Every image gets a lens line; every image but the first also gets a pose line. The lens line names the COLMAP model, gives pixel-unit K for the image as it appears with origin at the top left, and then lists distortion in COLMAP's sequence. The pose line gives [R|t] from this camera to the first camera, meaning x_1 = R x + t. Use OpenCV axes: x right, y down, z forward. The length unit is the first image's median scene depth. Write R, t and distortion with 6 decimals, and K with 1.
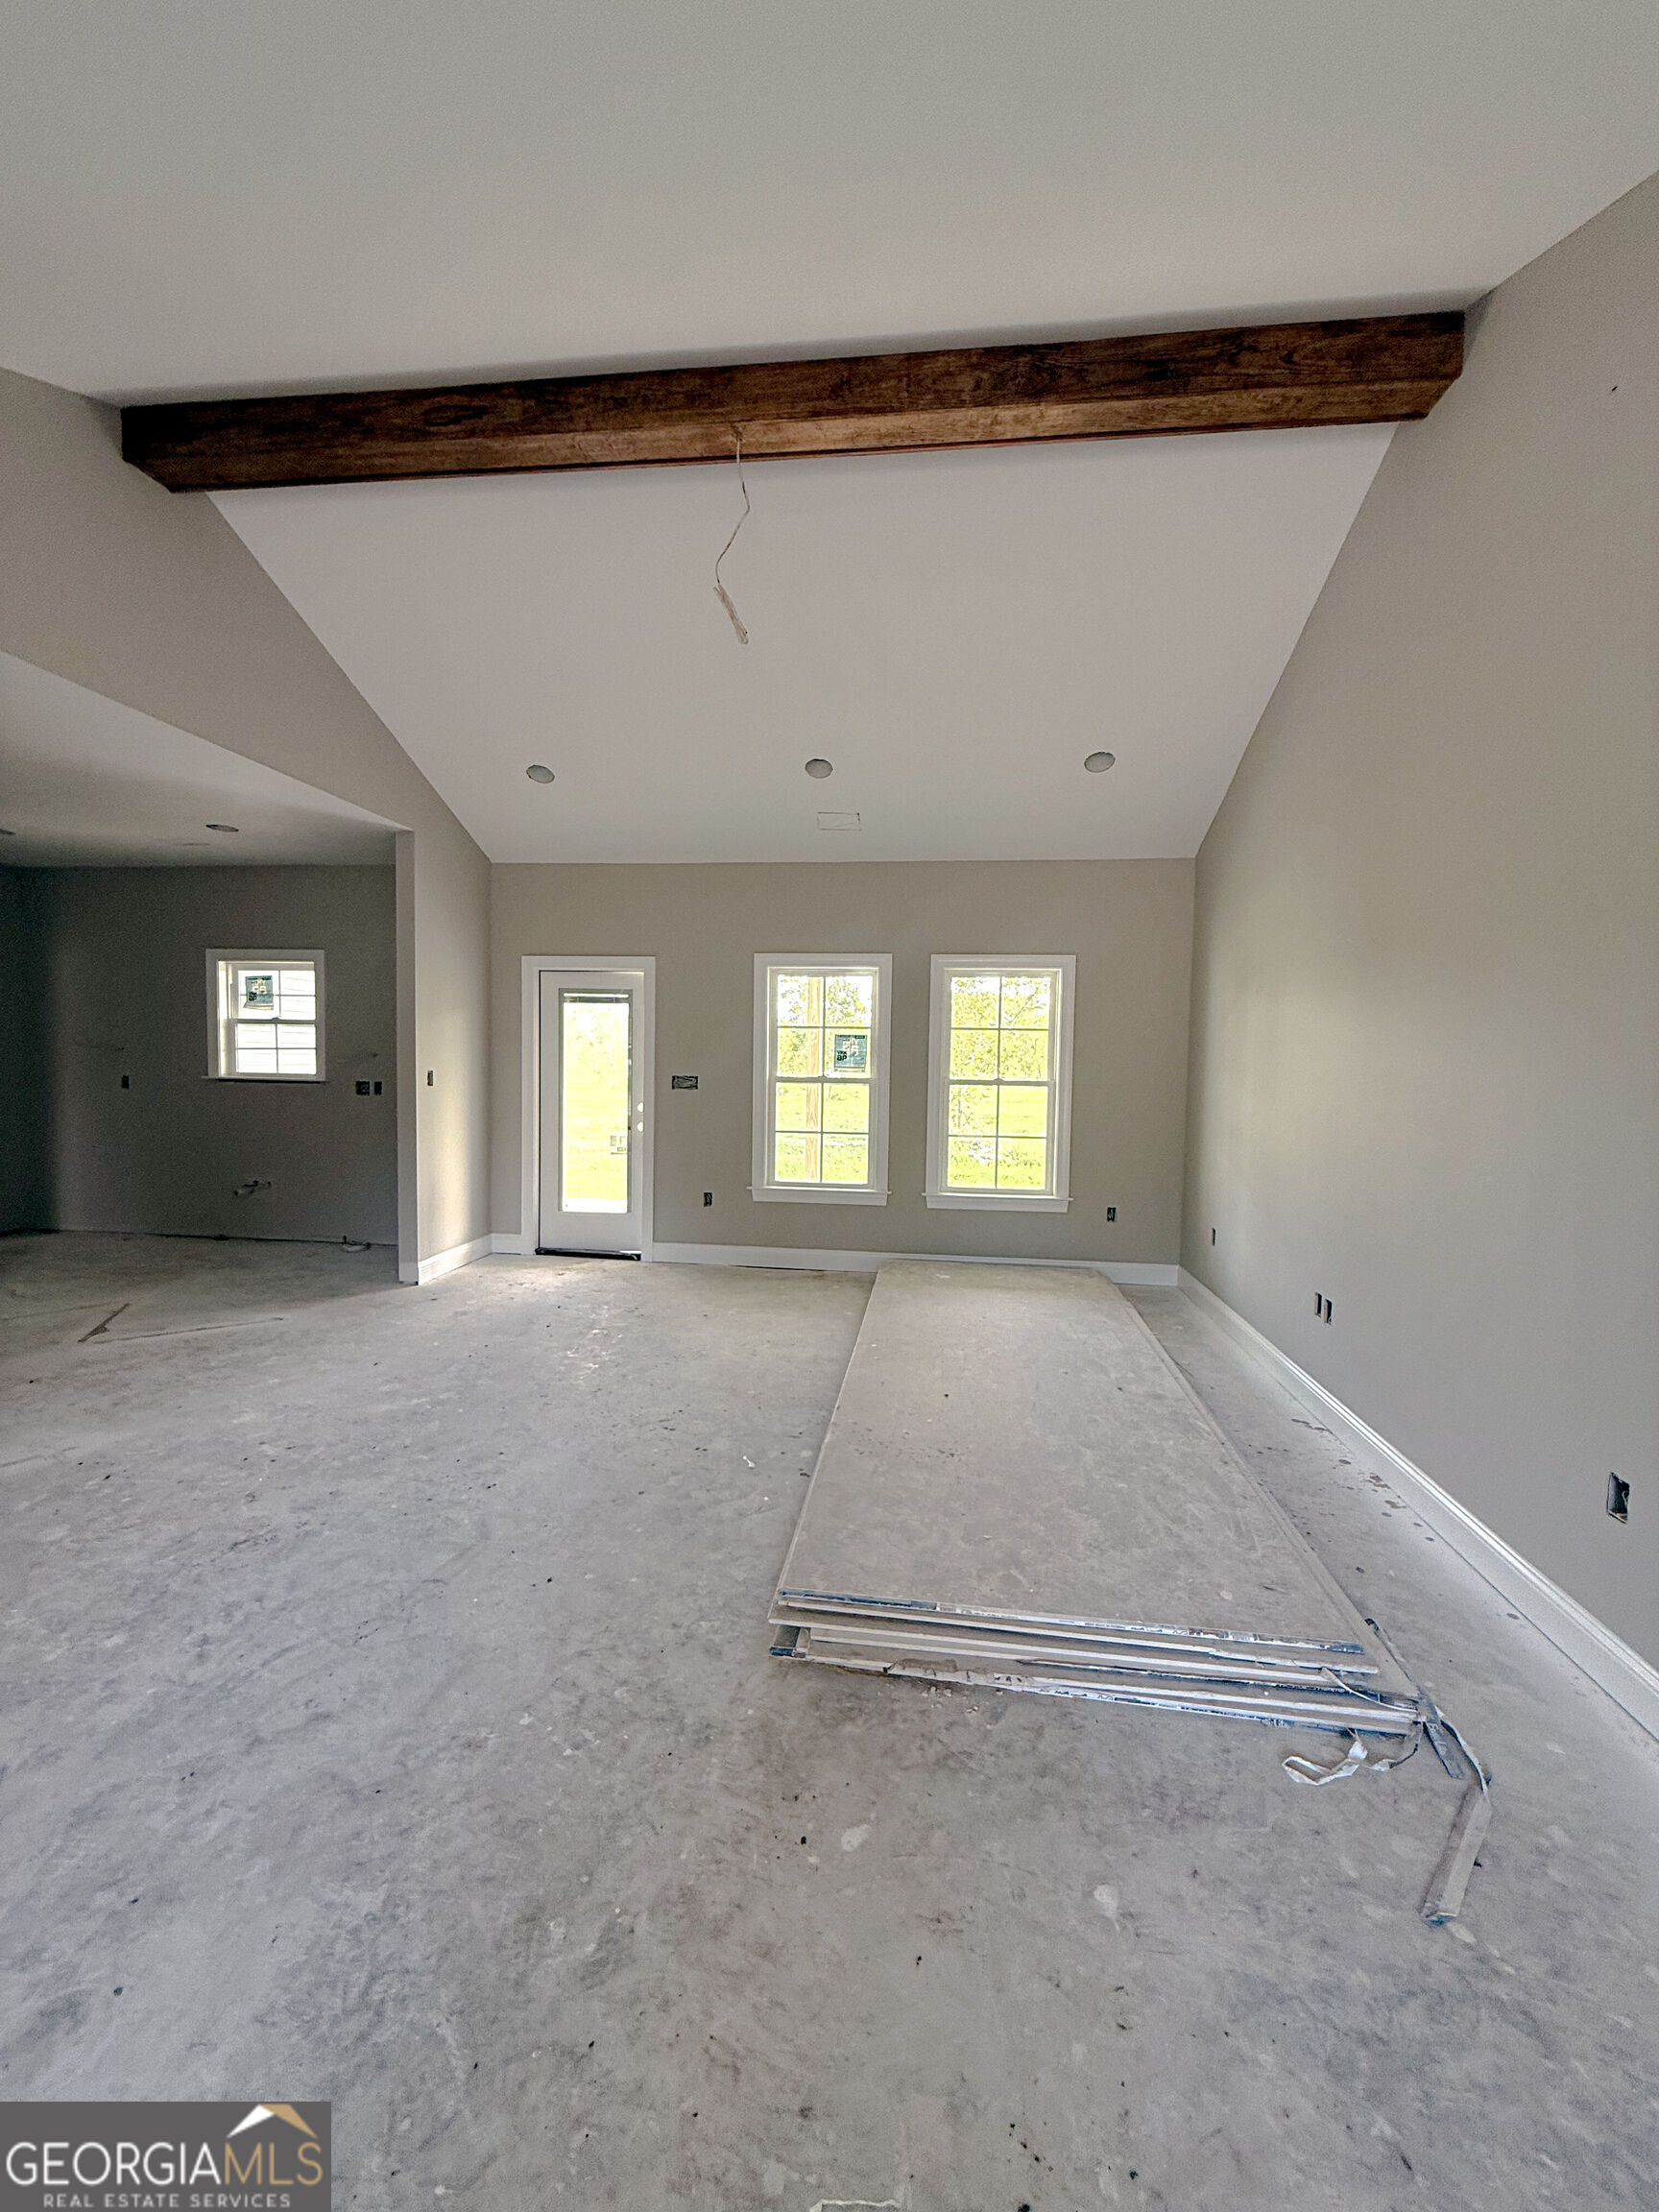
lens RADIAL K [[877.3, 0, 829.5], [0, 877.3, 1106.0], [0, 0, 1]] dist [-0.000638, -0.000024]
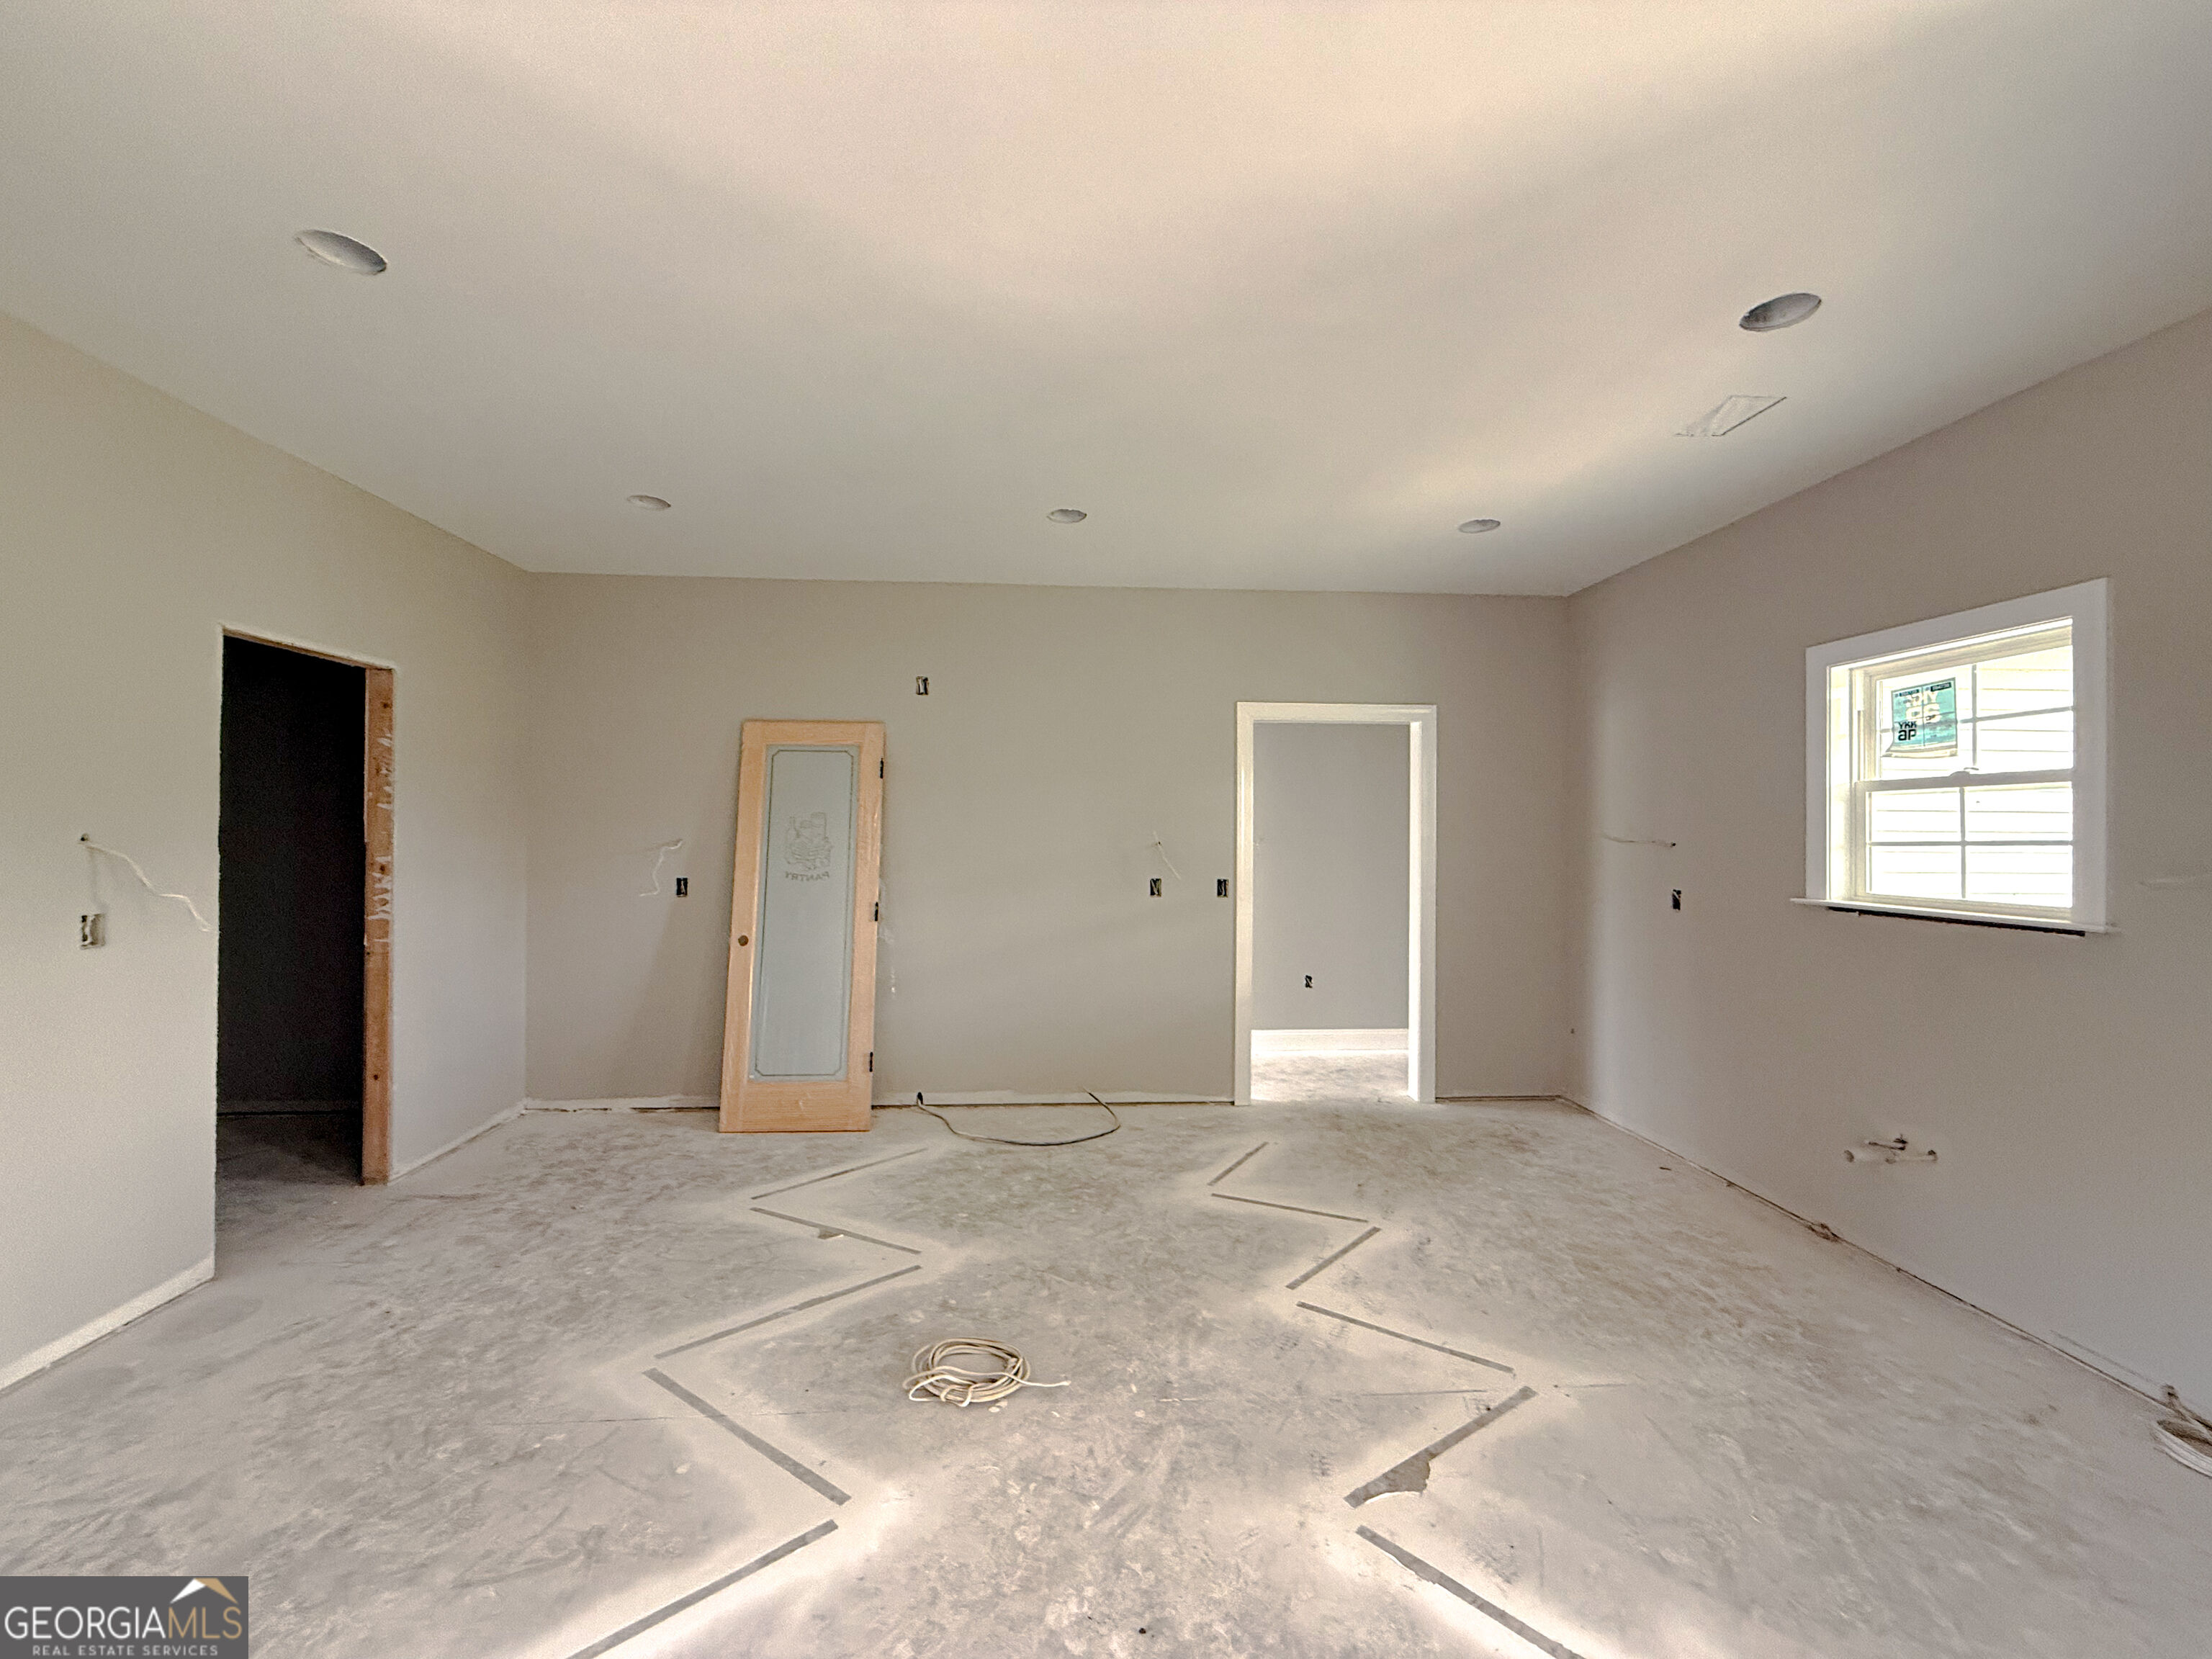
lens RADIAL K [[894.9, 0, 1106.0], [0, 894.9, 829.5], [0, 0, 1]] dist [-0.001489, -0.000214]
pose [[0.179906, -0.020649, -0.983467, -0.285491], [-0.055125, 0.997997, -0.031038, -0.036834], [0.982138, 0.059797, 0.178408, 0.528096]]
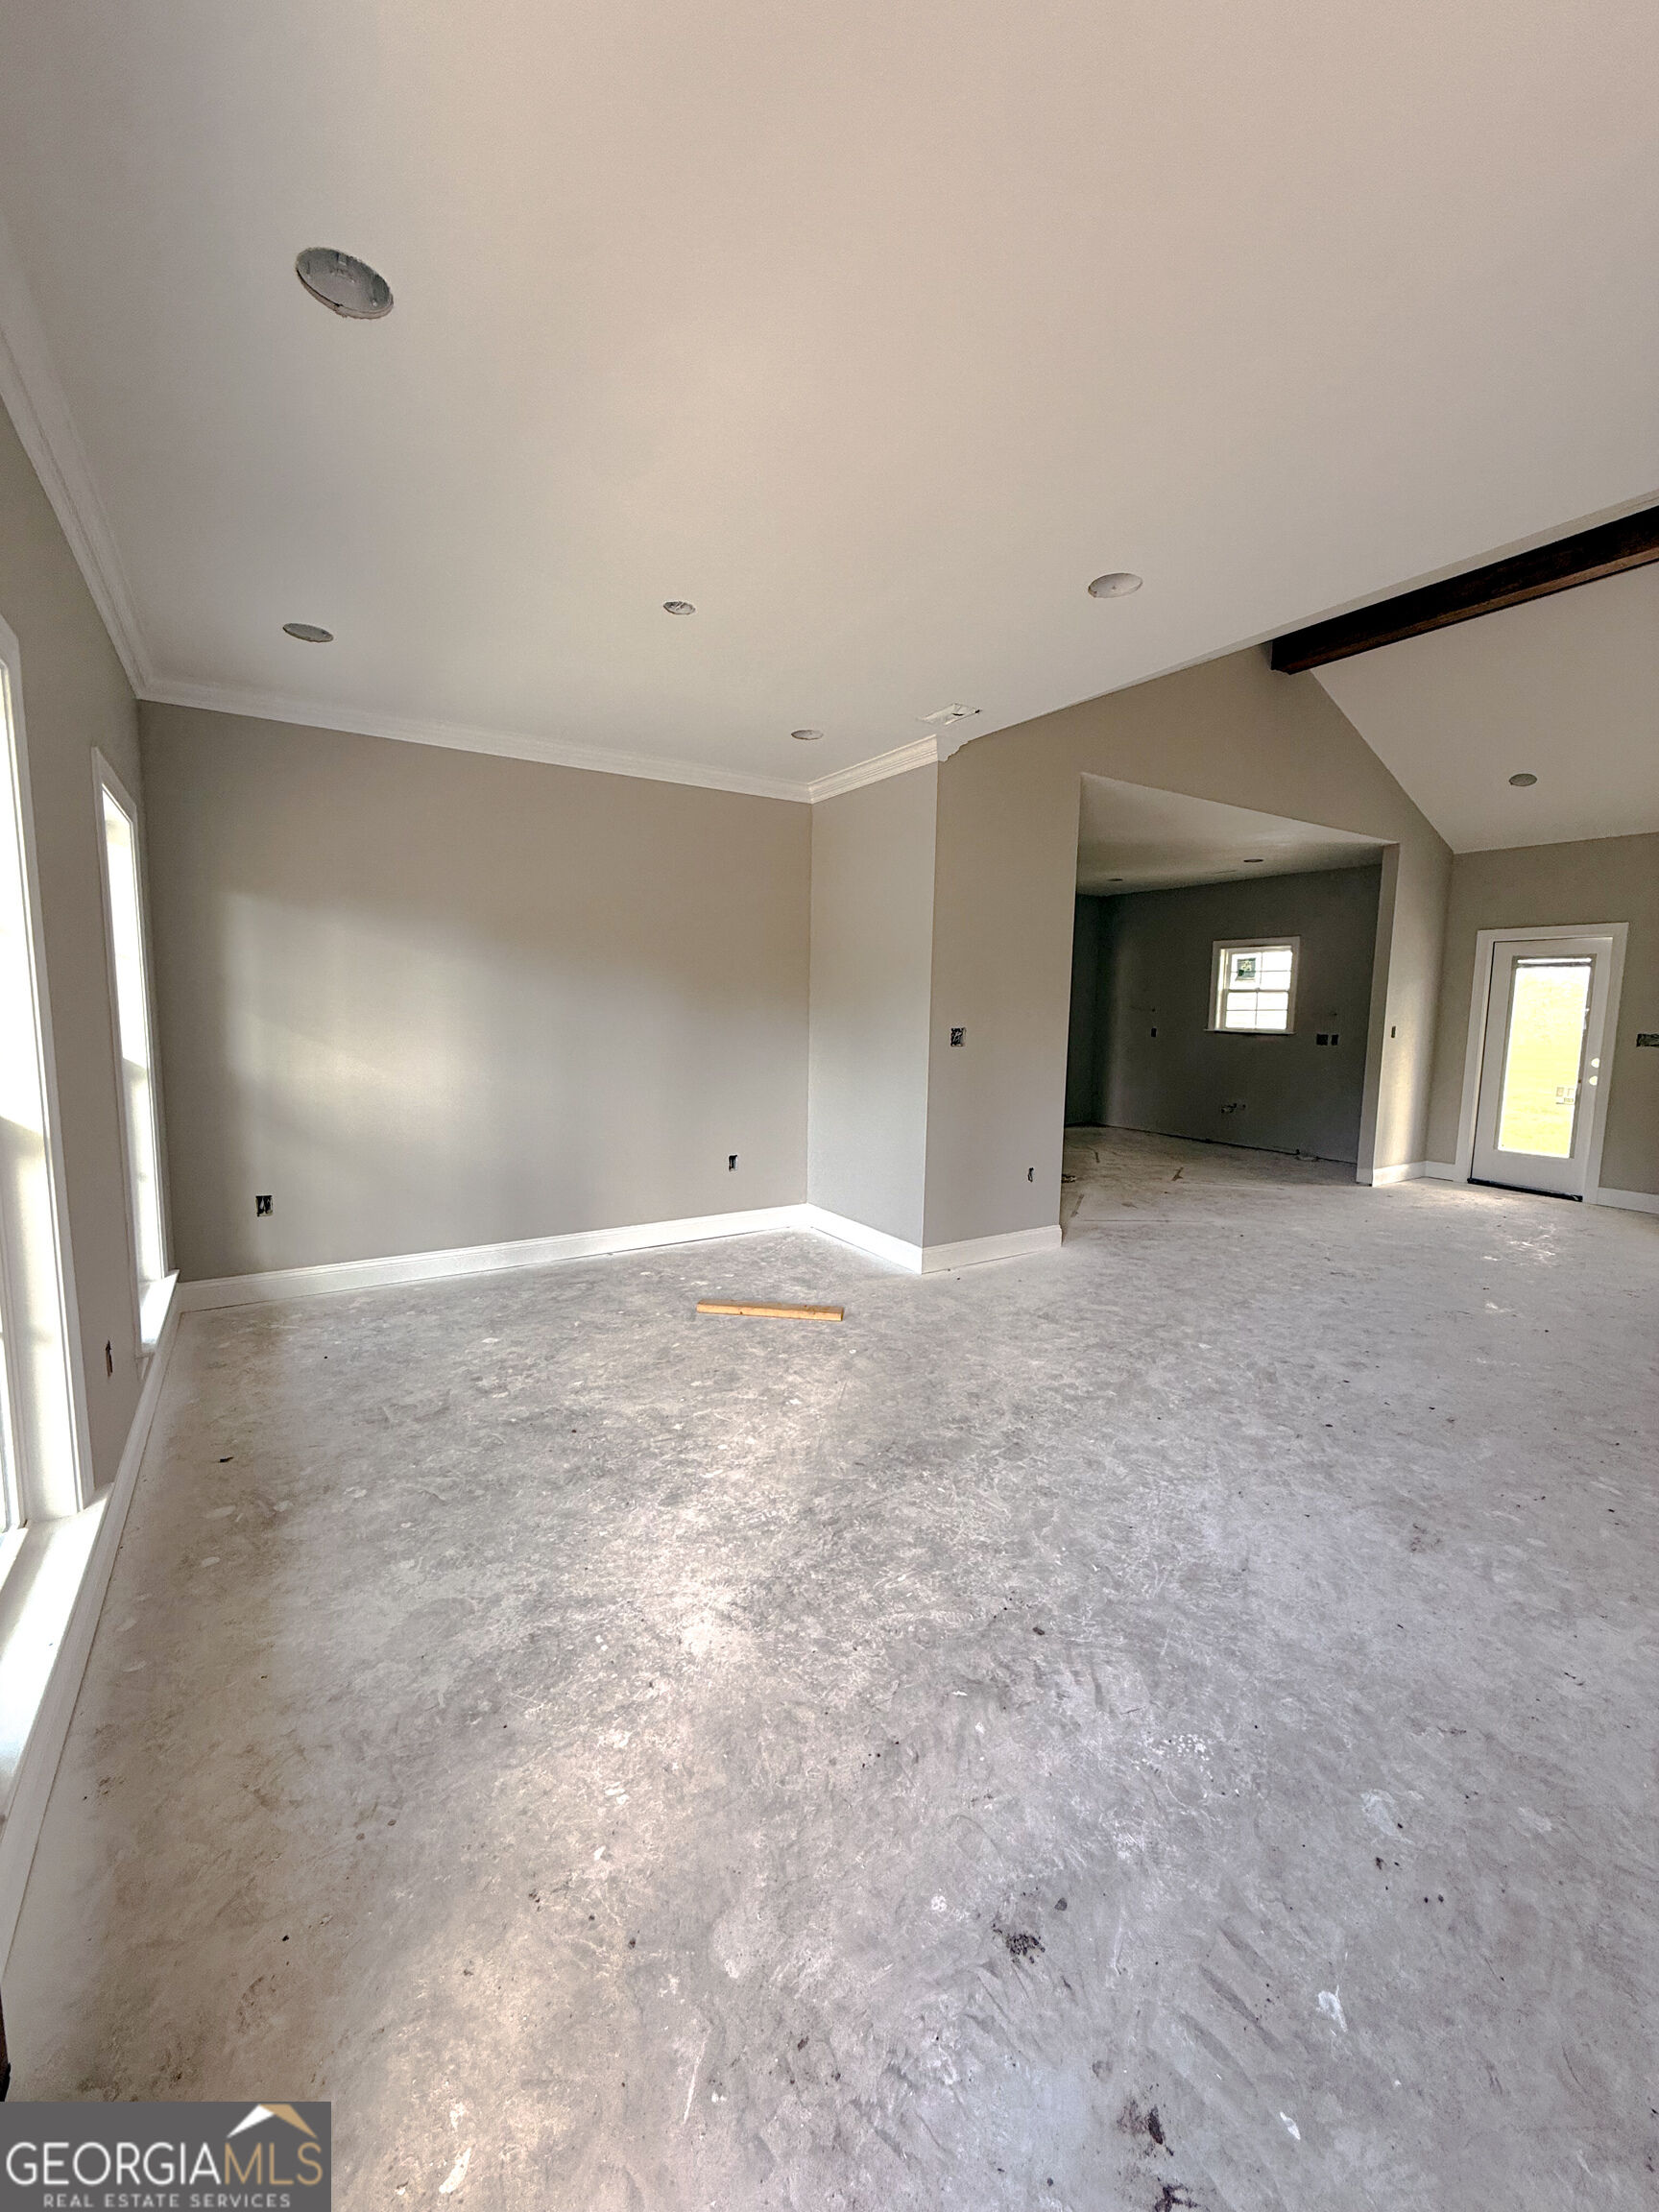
lens RADIAL K [[877.3, 0, 829.5], [0, 877.3, 1106.0], [0, 0, 1]] dist [-0.000638, -0.000024]
pose [[0.632524, 0.079097, -0.770492, 0.025212], [-0.046197, 0.996854, 0.064410, 0.028640], [0.773162, -0.005146, 0.634188, -0.417816]]
